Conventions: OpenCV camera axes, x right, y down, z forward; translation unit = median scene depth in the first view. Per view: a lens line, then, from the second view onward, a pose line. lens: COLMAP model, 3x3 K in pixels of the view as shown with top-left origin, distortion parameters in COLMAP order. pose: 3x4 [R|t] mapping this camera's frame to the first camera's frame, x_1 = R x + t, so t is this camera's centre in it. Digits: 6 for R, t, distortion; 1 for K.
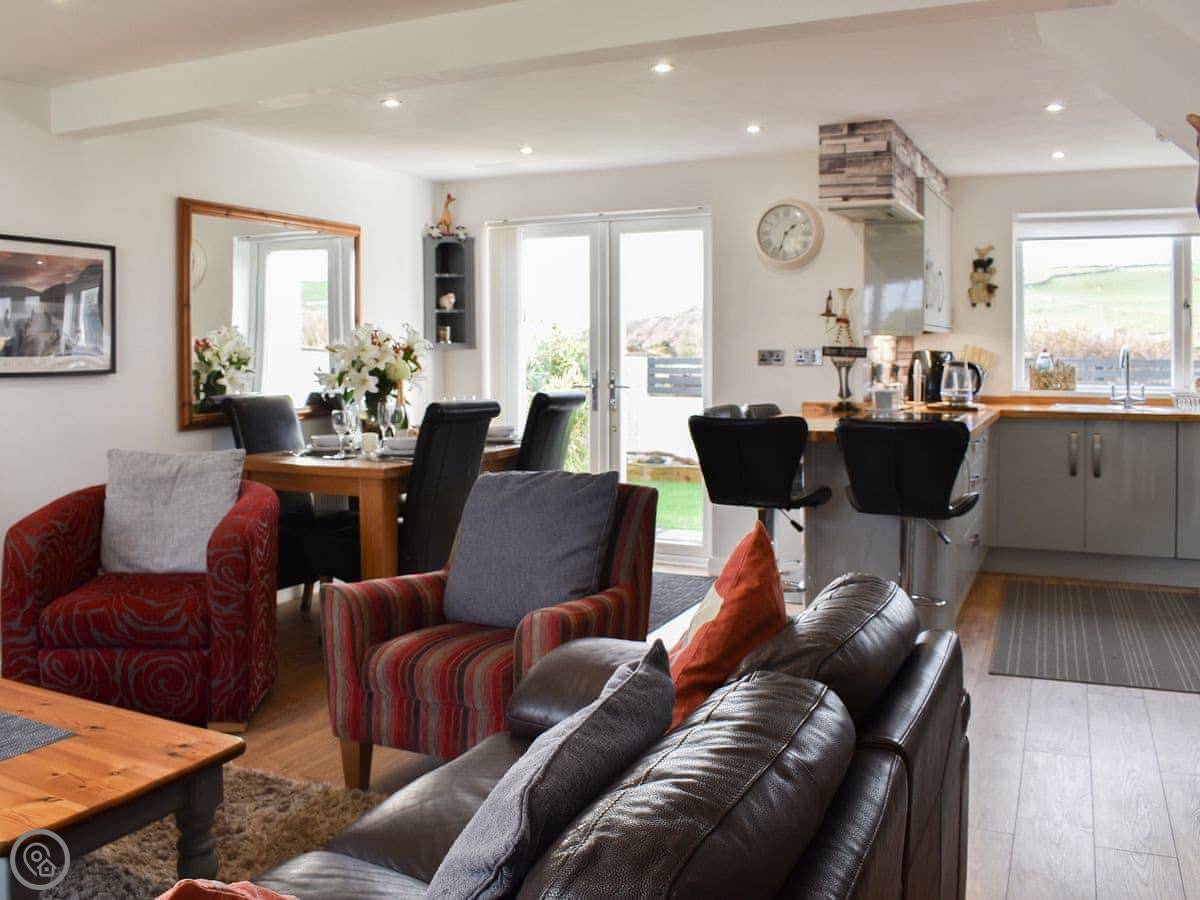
lens RADIAL K [[1055.5, 0, 596.6], [0, 1055.5, 357.2], [0, 0, 1]] dist [-0.090249, 0.014089]
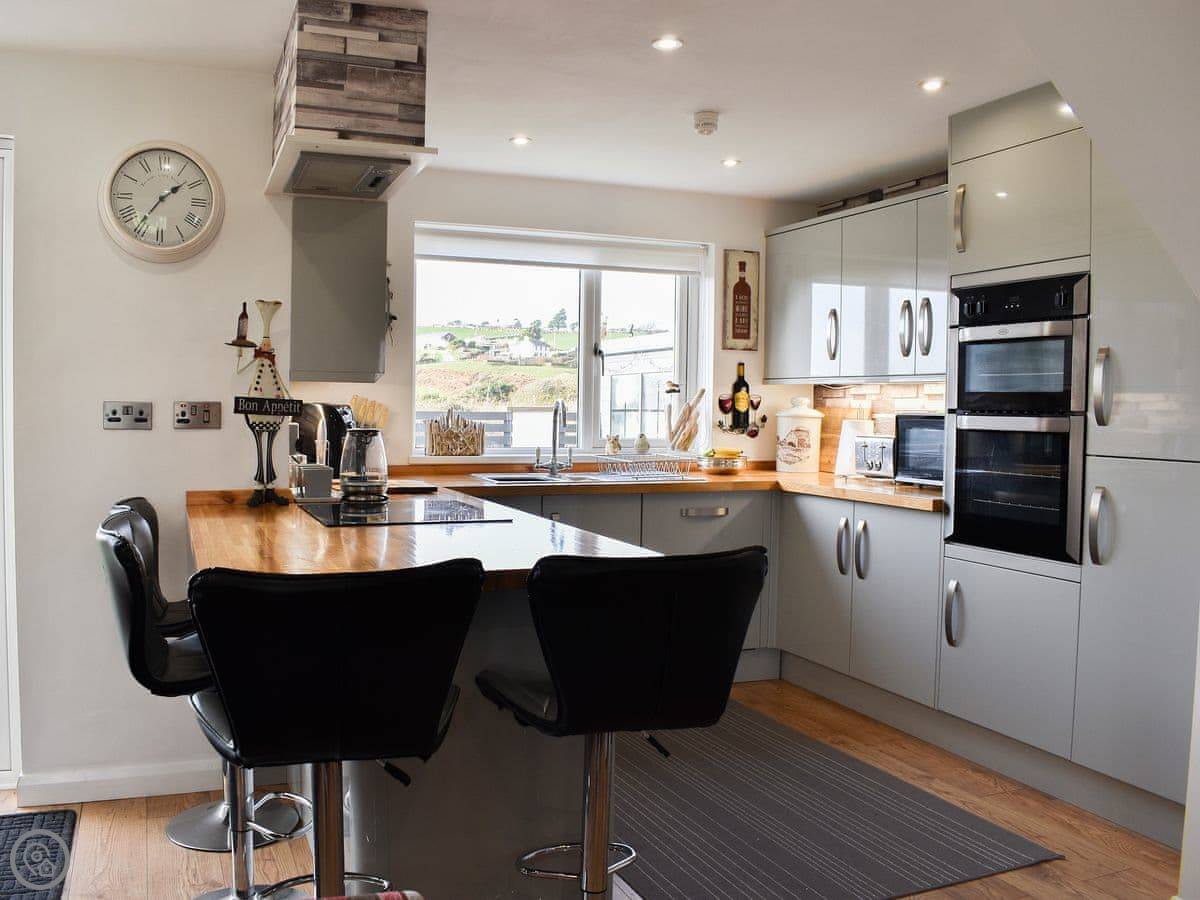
lens RADIAL K [[1032.5, 0, 521.7], [0, 1032.5, 449.7], [0, 0, 1]] dist [-0.089855, -0.002906]
pose [[0.716862, -0.022457, 0.696853, -0.069139], [-0.008672, 0.999117, 0.041118, -0.005733], [-0.697161, -0.035519, 0.716034, 0.473170]]
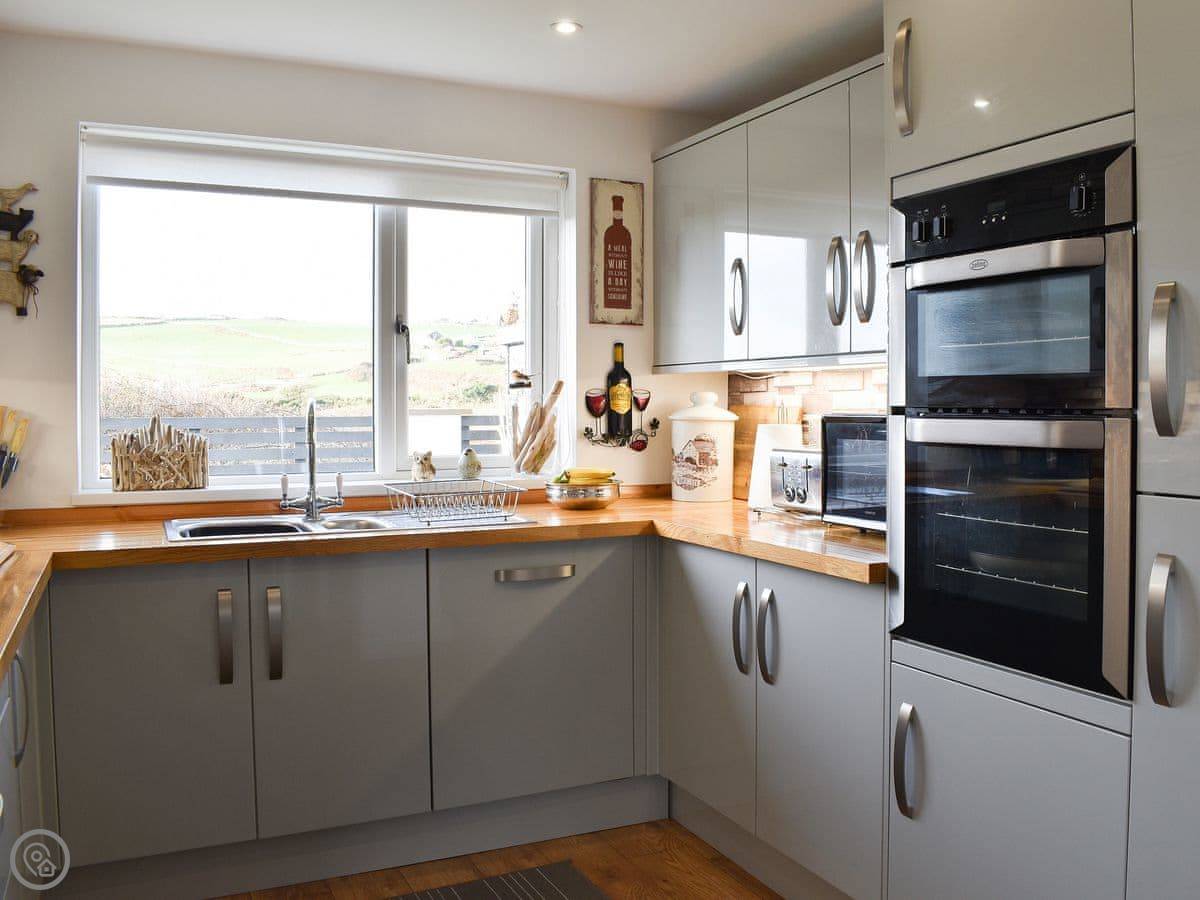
lens RADIAL K [[1069.3, 0, 663.0], [0, 1069.3, 426.7], [0, 0, 1]] dist [-0.089722, -0.002952]
pose [[0.613151, -0.017108, 0.789780, 0.219324], [0.004568, 0.999826, 0.018112, -0.007617], [-0.789952, -0.007497, 0.613122, 0.575257]]
